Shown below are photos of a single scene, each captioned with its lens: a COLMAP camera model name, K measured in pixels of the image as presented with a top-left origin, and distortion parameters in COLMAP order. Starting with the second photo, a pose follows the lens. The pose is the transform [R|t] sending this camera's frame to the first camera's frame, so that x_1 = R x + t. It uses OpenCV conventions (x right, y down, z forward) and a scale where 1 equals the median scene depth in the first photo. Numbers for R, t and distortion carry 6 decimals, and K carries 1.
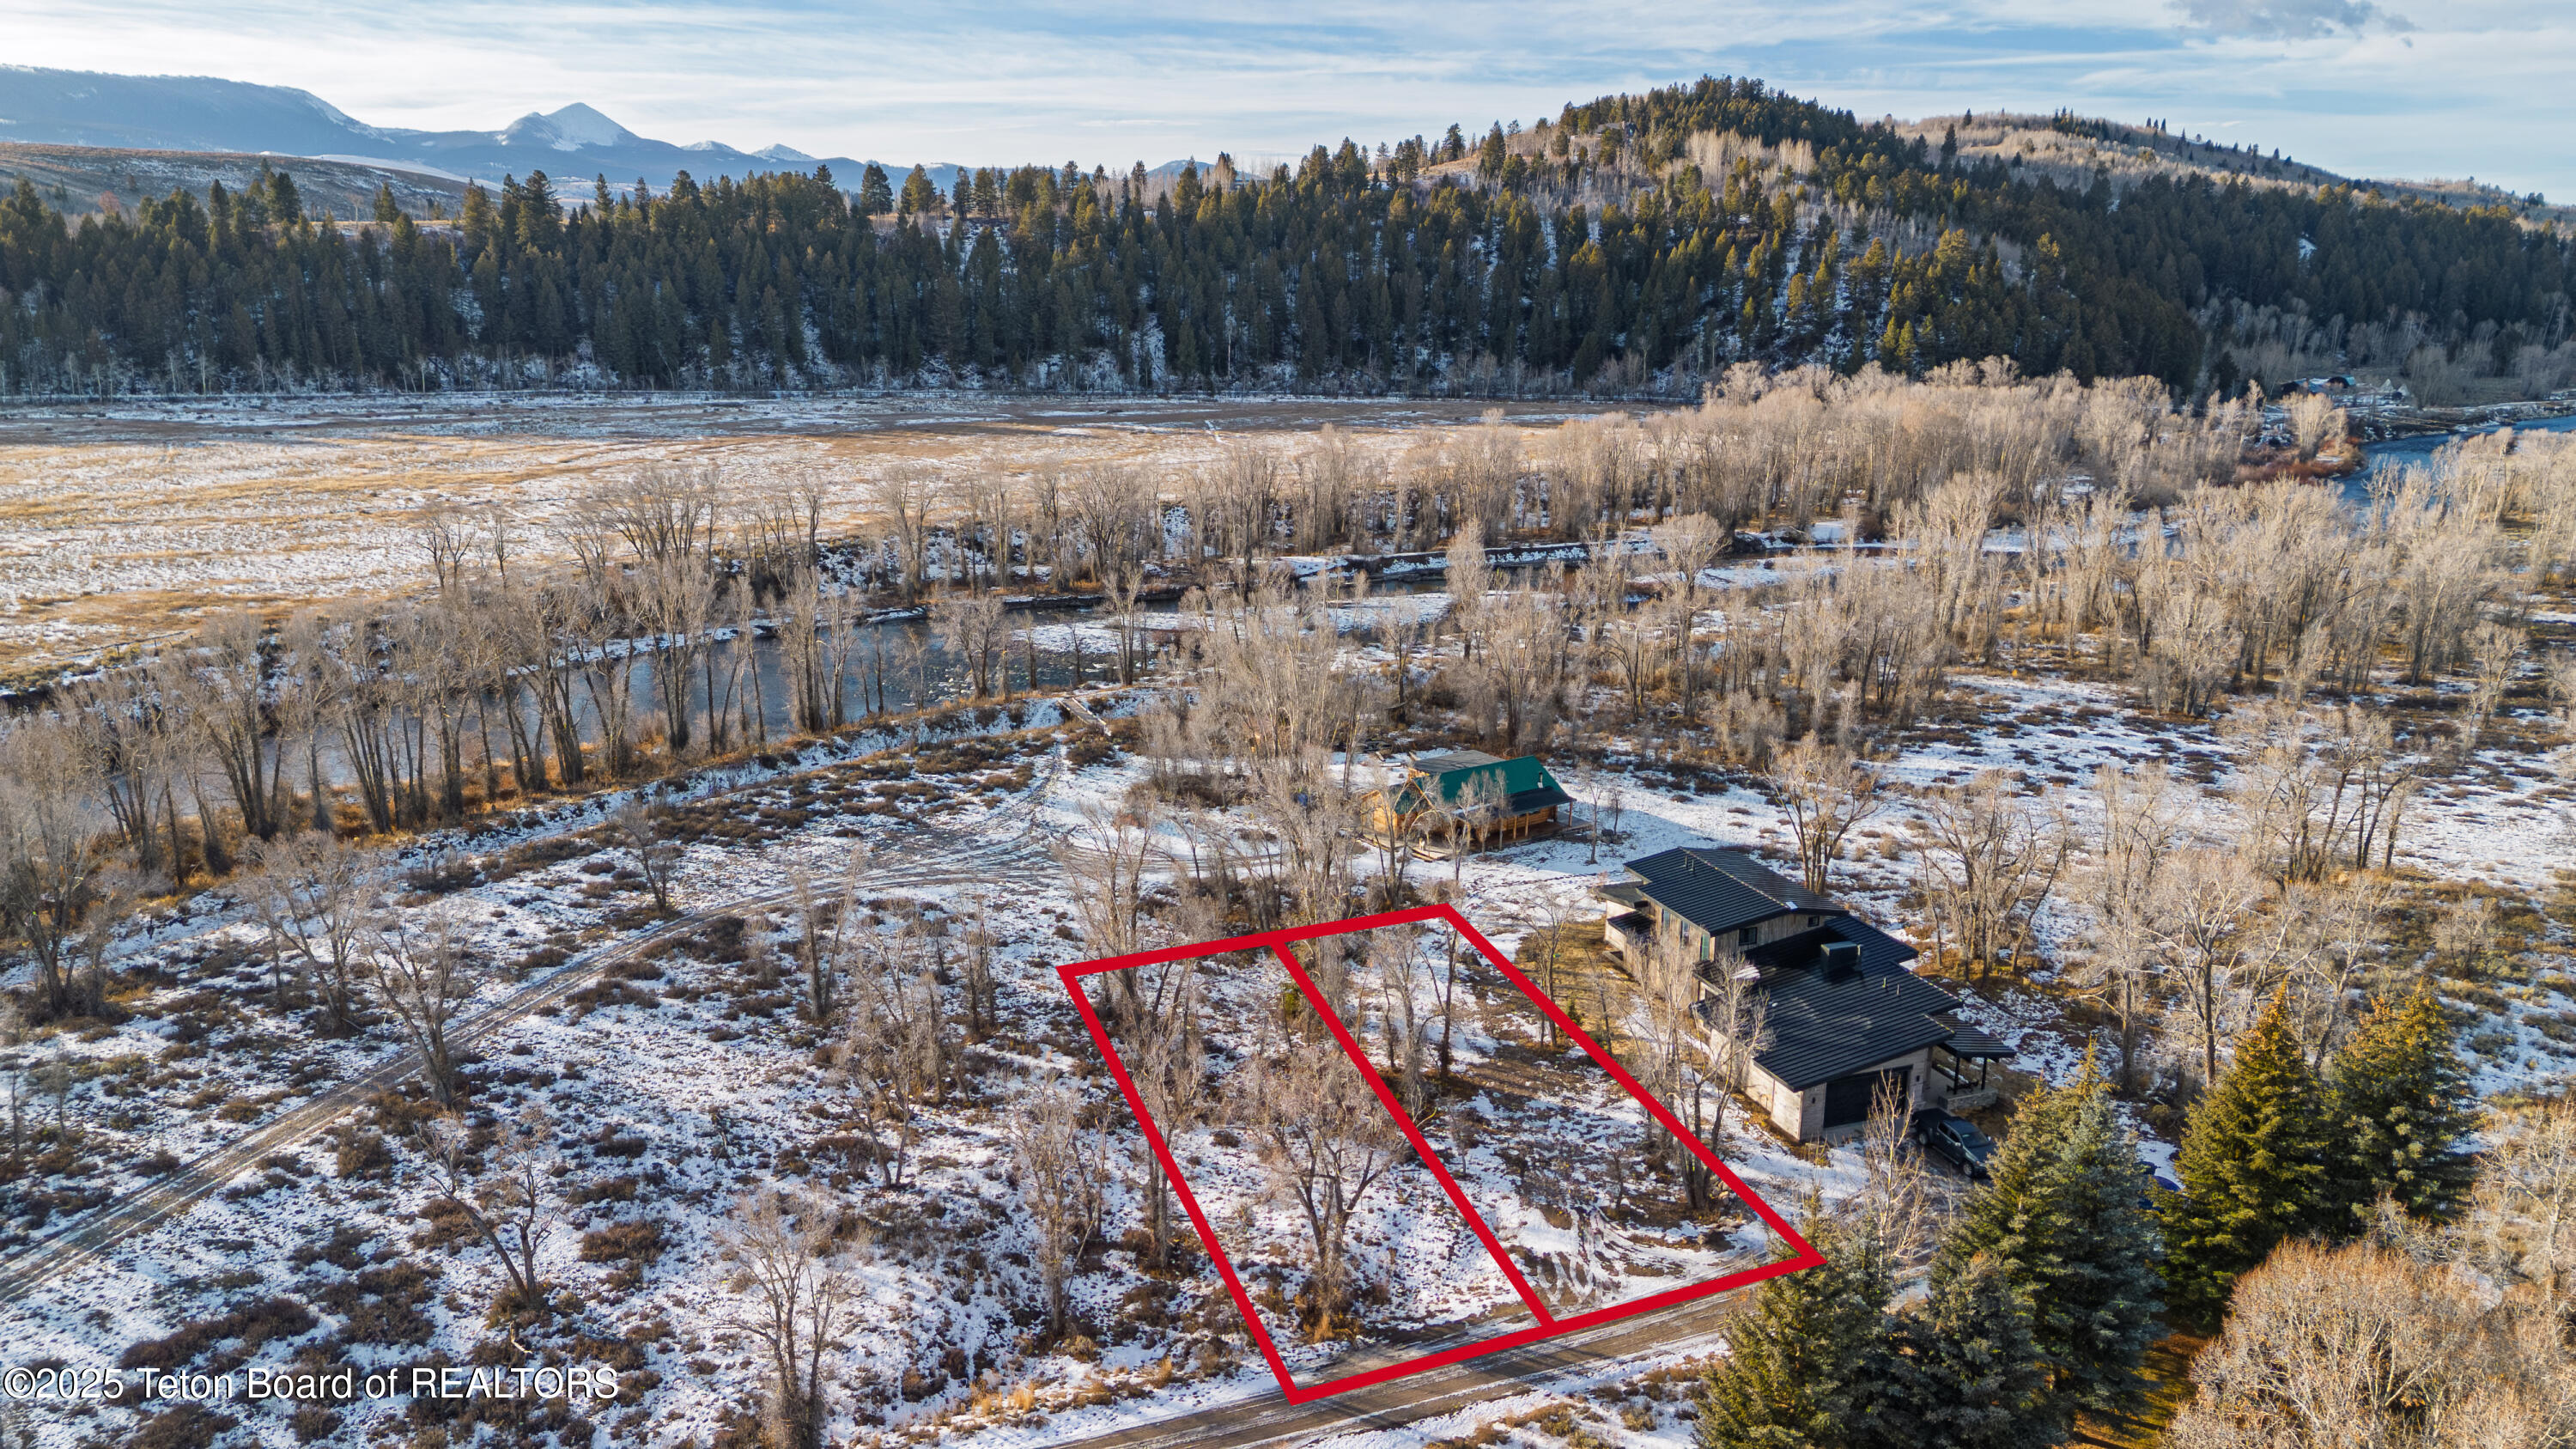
lens RADIAL K [[1823.1, 0, 1288.0], [0, 1823.1, 724.5], [0, 0, 1]] dist [0.077319, -0.072484]
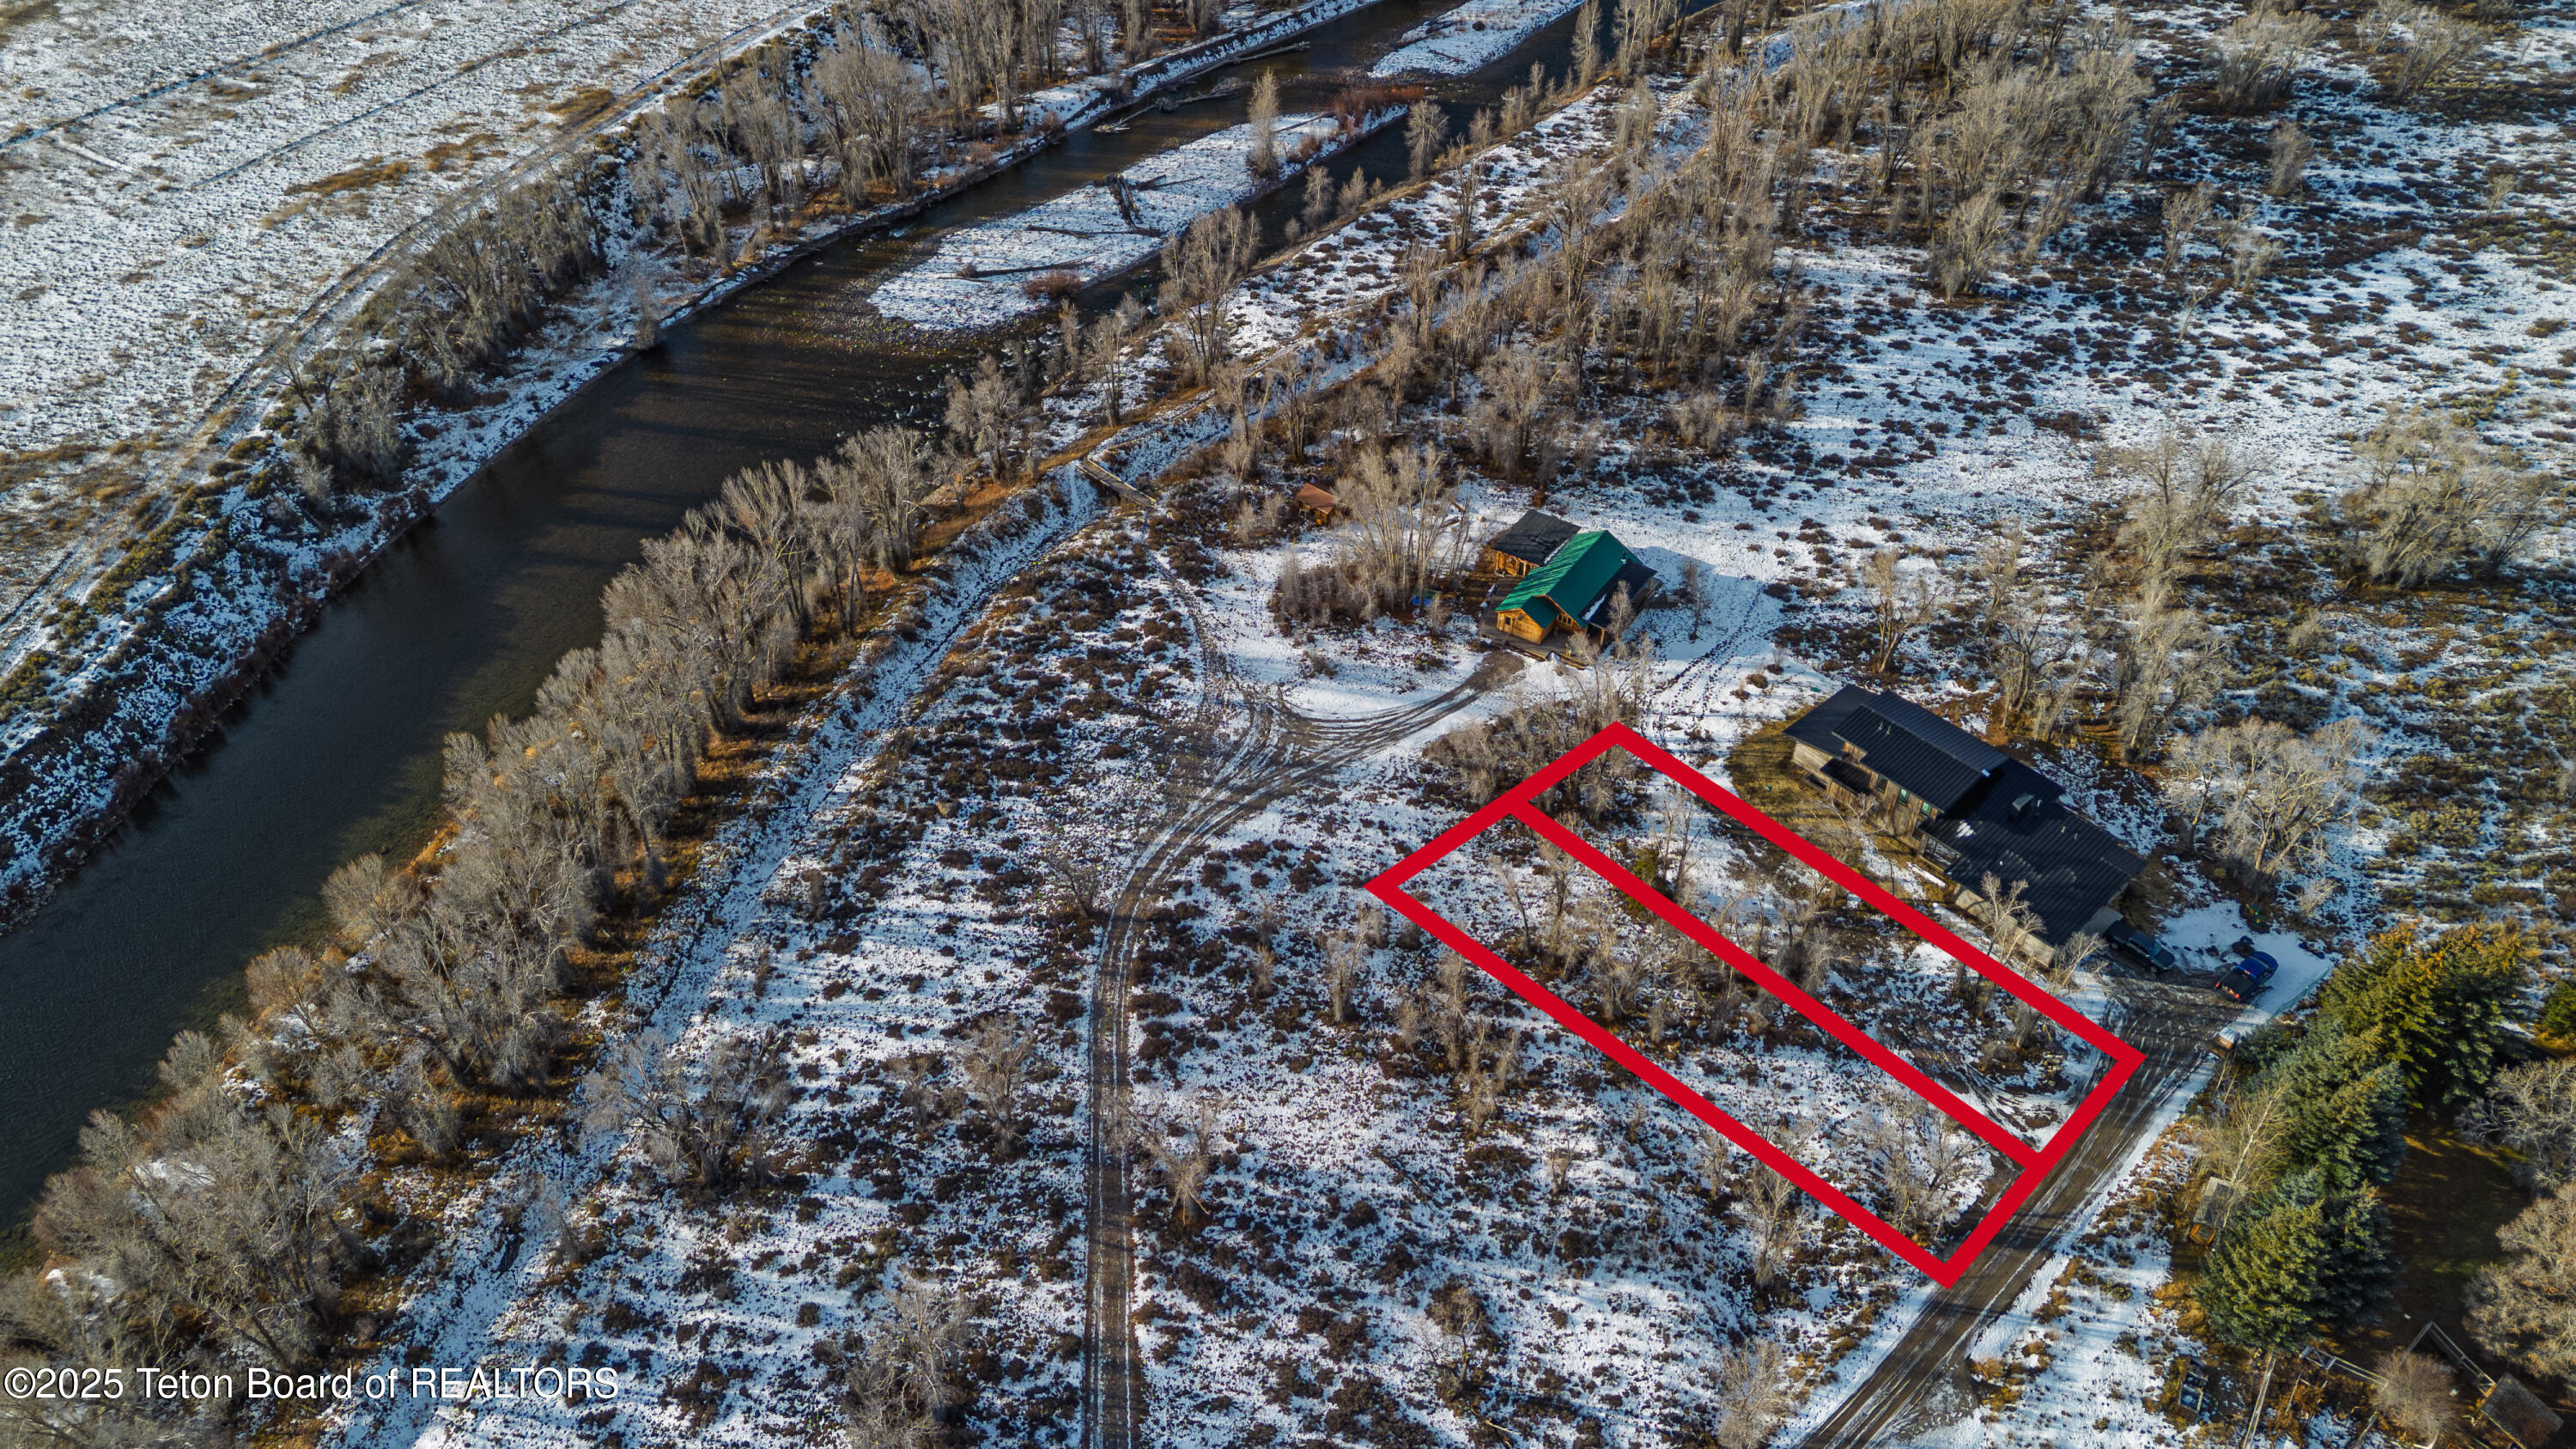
lens RADIAL K [[1781.8, 0, 1290.4], [0, 1781.8, 725.6], [0, 0, 1]] dist [0.079282, -0.076146]
pose [[0.926980, -0.249361, 0.280229, -0.708472], [0.092015, 0.875388, 0.474583, -0.754475], [-0.363651, -0.414143, 0.834412, 0.043116]]
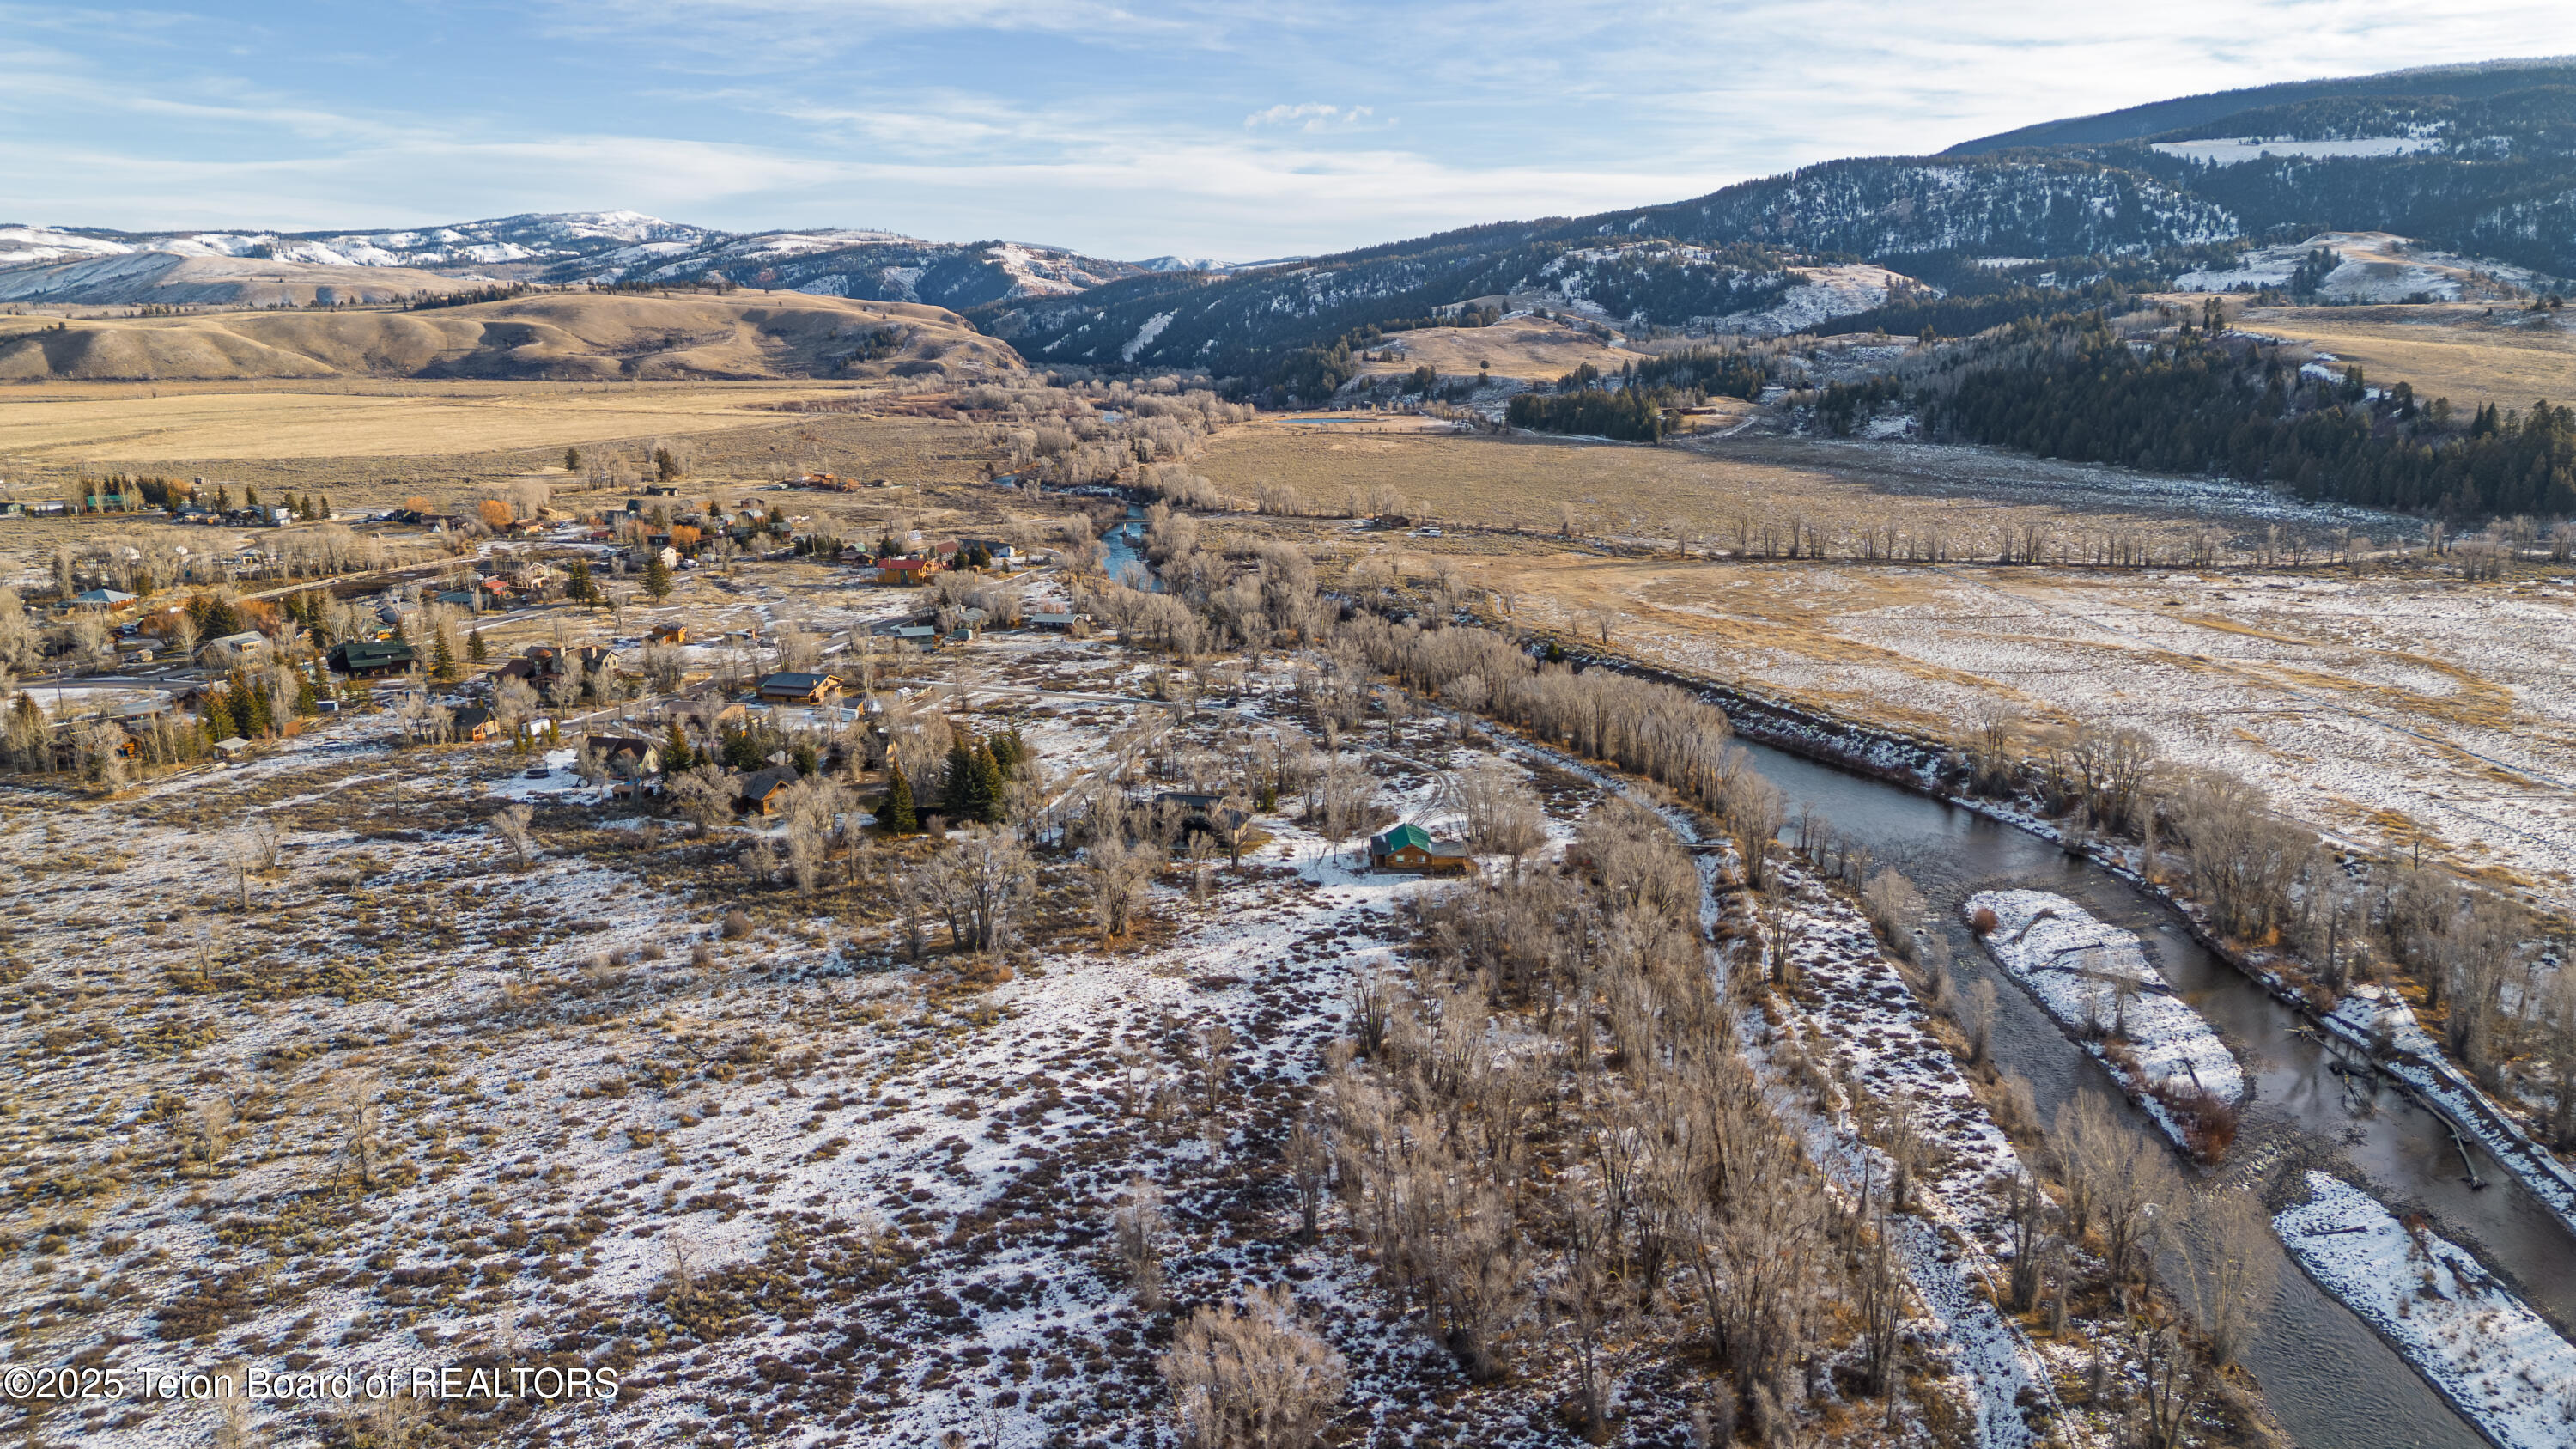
lens RADIAL K [[1823.1, 0, 1288.0], [0, 1823.1, 724.5], [0, 0, 1]] dist [0.077319, -0.072484]
pose [[-0.544636, 0.174392, -0.820341, 3.047652], [-0.209306, 0.918927, 0.334311, -1.236730], [0.812135, 0.353780, -0.463979, 2.946839]]
